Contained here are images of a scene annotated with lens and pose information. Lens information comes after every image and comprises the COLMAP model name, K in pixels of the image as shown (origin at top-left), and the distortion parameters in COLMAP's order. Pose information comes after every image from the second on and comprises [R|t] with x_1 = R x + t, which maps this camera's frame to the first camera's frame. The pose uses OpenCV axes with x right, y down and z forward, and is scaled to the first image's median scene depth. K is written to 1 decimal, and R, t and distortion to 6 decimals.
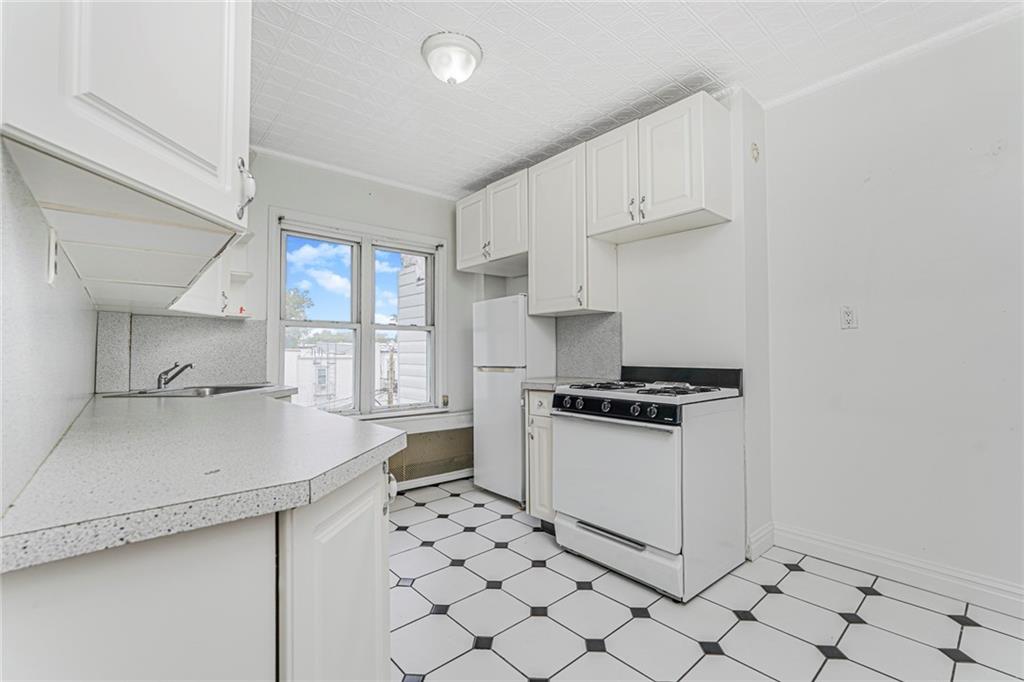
lens RADIAL K [[450.9, 0, 515.2], [0, 450.9, 341.1], [0, 0, 1]] dist [-0.014919, 0.007584]
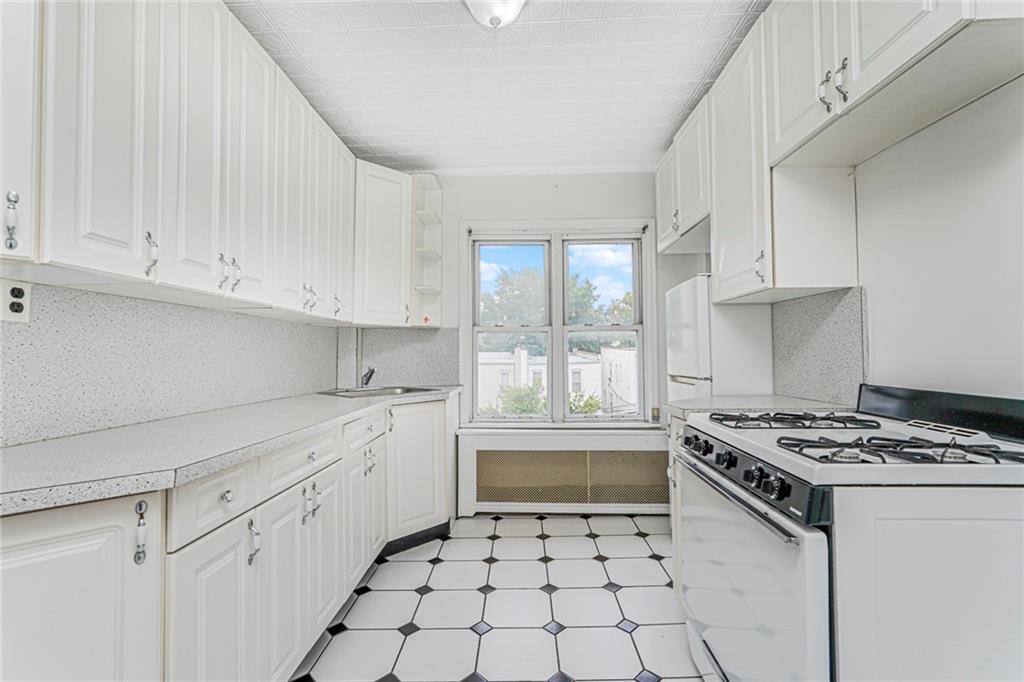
lens RADIAL K [[450.9, 0, 513.6], [0, 450.9, 342.3], [0, 0, 1]] dist [-0.014919, 0.007584]
pose [[0.734958, -0.020320, -0.677808, 0.260256], [0.024819, 0.999687, -0.003058, -0.004085], [0.677658, -0.014575, 0.735232, 0.272606]]
